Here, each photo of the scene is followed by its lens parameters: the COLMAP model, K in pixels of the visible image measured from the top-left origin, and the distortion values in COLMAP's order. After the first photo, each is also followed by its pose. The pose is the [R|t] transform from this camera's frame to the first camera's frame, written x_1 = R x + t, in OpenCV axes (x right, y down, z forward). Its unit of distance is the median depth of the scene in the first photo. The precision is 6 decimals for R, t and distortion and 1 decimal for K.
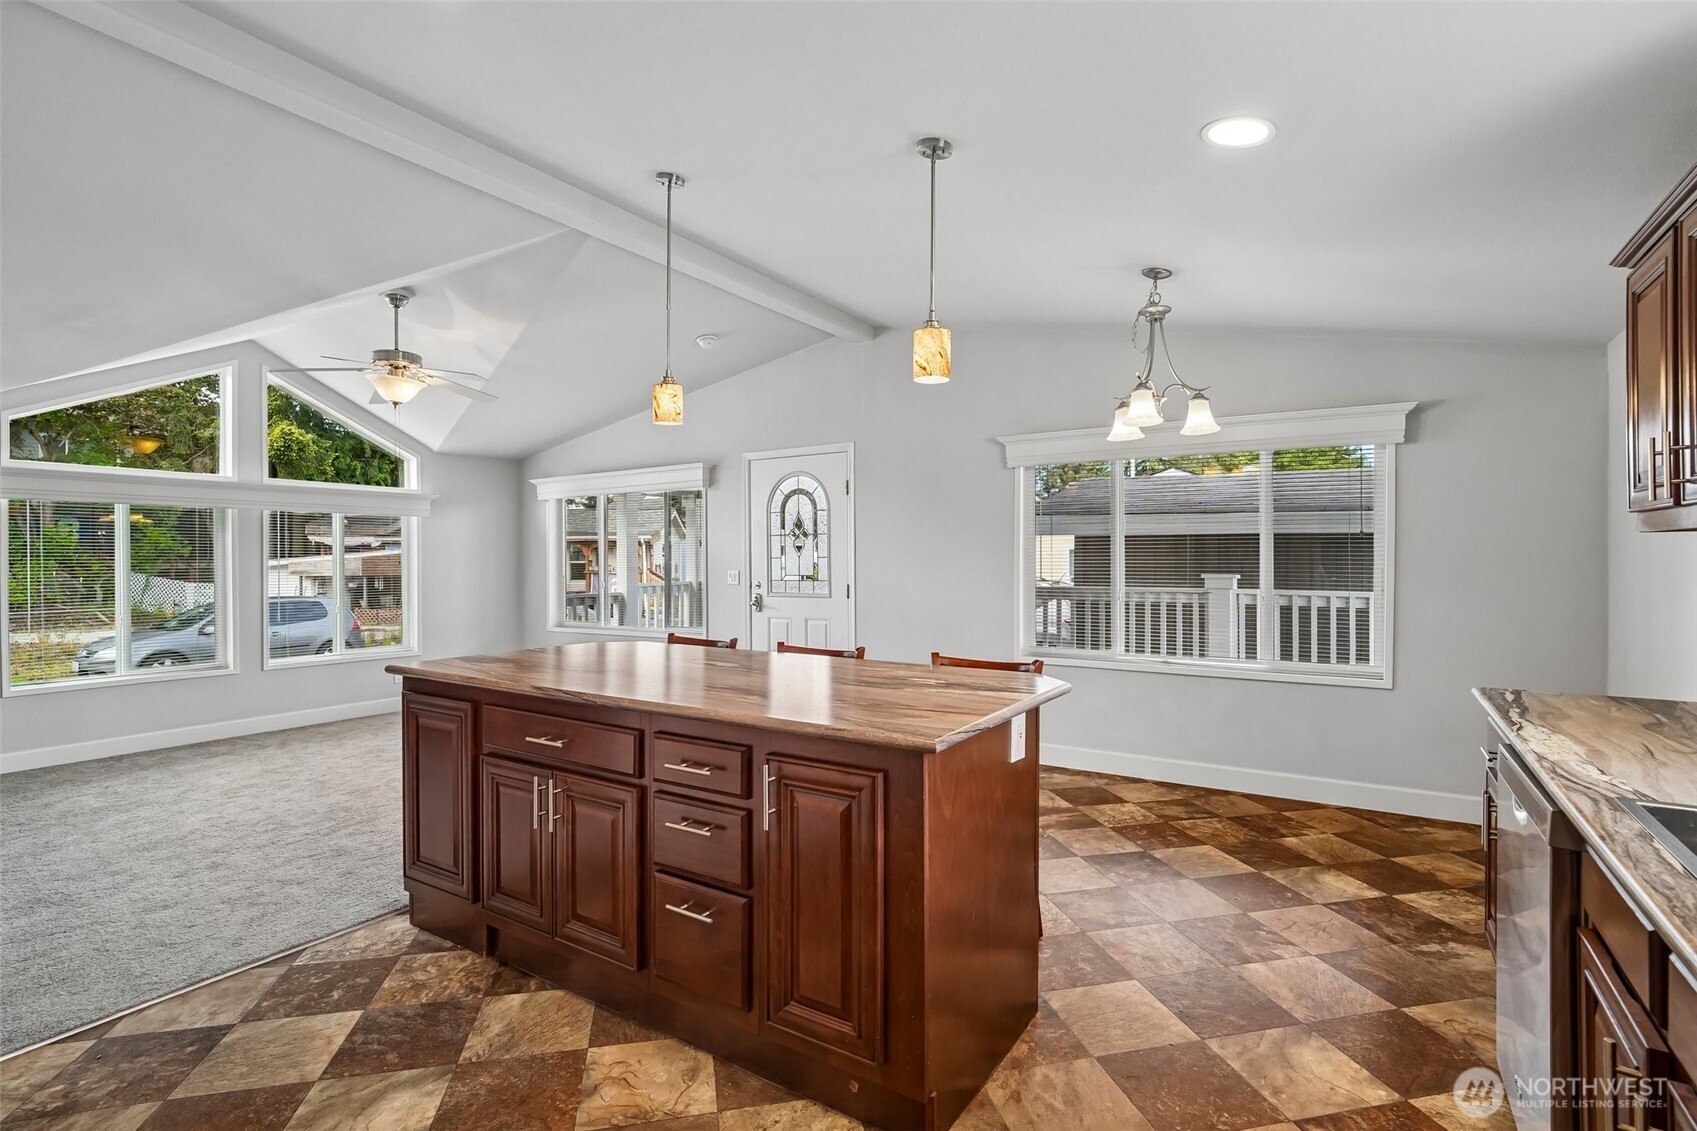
lens RADIAL K [[807.8, 0, 855.0], [0, 807.8, 557.1], [0, 0, 1]] dist [-0.017207, 0.009924]
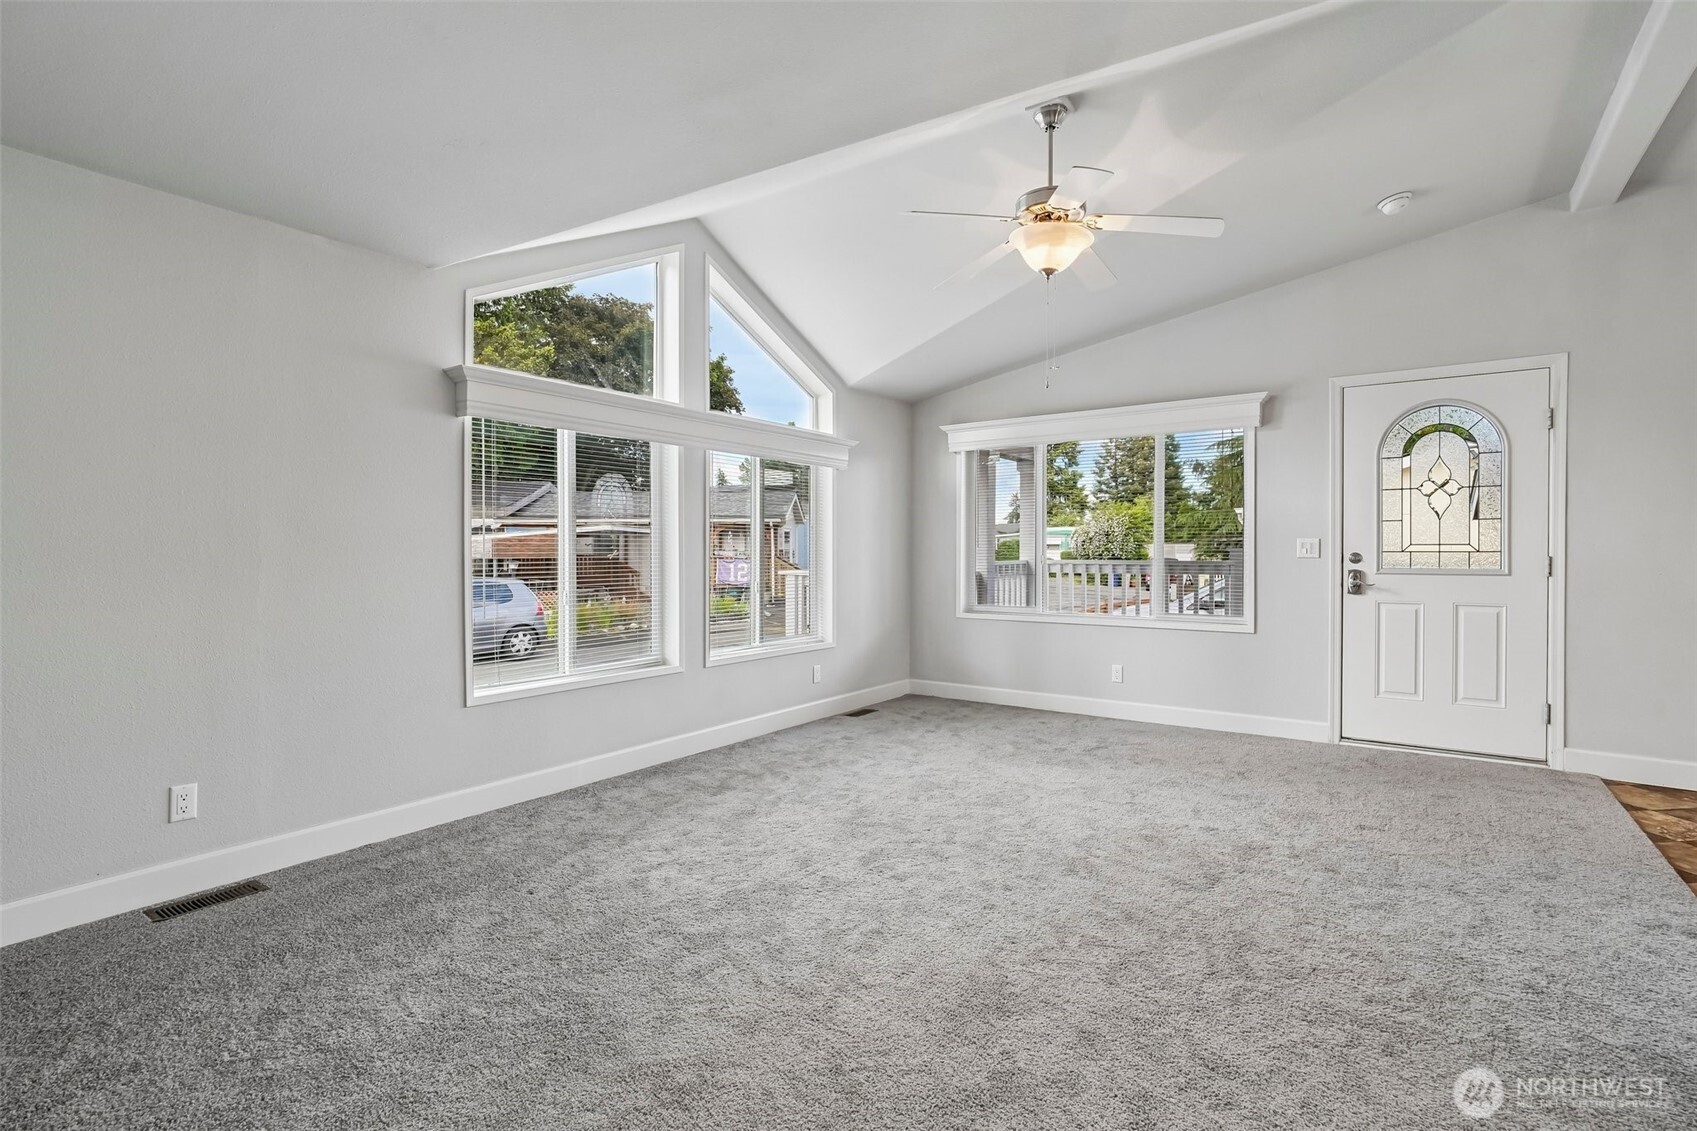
lens RADIAL K [[812.2, 0, 854.3], [0, 812.2, 549.6], [0, 0, 1]] dist [-0.021314, 0.011166]
pose [[0.998733, 0.006886, -0.049848, -0.539866], [-0.006747, 0.999973, 0.002945, 0.027952], [0.049867, -0.002605, 0.998752, 0.252082]]
